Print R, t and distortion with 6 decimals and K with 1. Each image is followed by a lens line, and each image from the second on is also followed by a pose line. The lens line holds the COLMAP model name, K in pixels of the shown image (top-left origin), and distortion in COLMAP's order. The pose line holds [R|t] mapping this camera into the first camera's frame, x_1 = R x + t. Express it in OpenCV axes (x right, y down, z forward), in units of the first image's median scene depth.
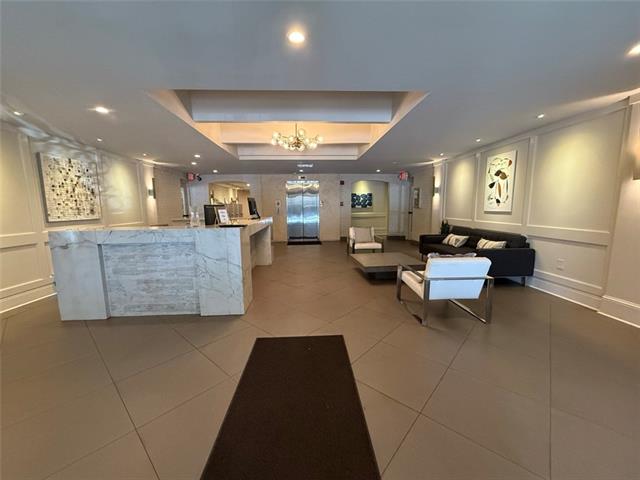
lens RADIAL K [[254.9, 0, 320.0], [0, 254.9, 240.0], [0, 0, 1]] dist [-0.000086, -0.000025]
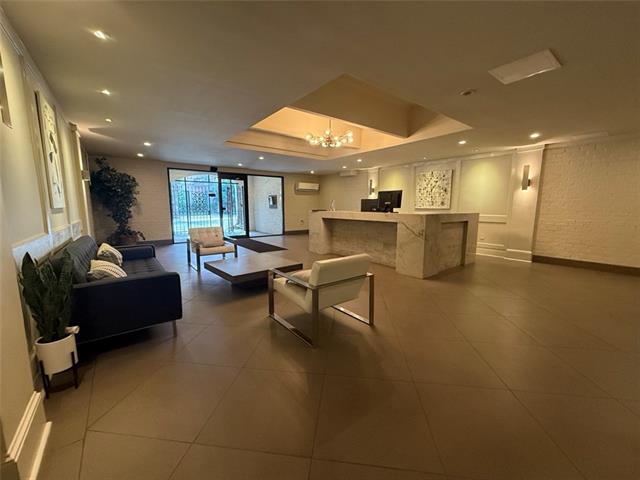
lens RADIAL K [[254.9, 0, 320.0], [0, 254.9, 240.0], [0, 0, 1]] dist [-0.000086, -0.000025]
pose [[-0.807479, 0.089731, -0.583032, 0.580934], [-0.071807, 0.966061, 0.248131, -0.227595], [0.585510, 0.242226, -0.773631, 1.811225]]
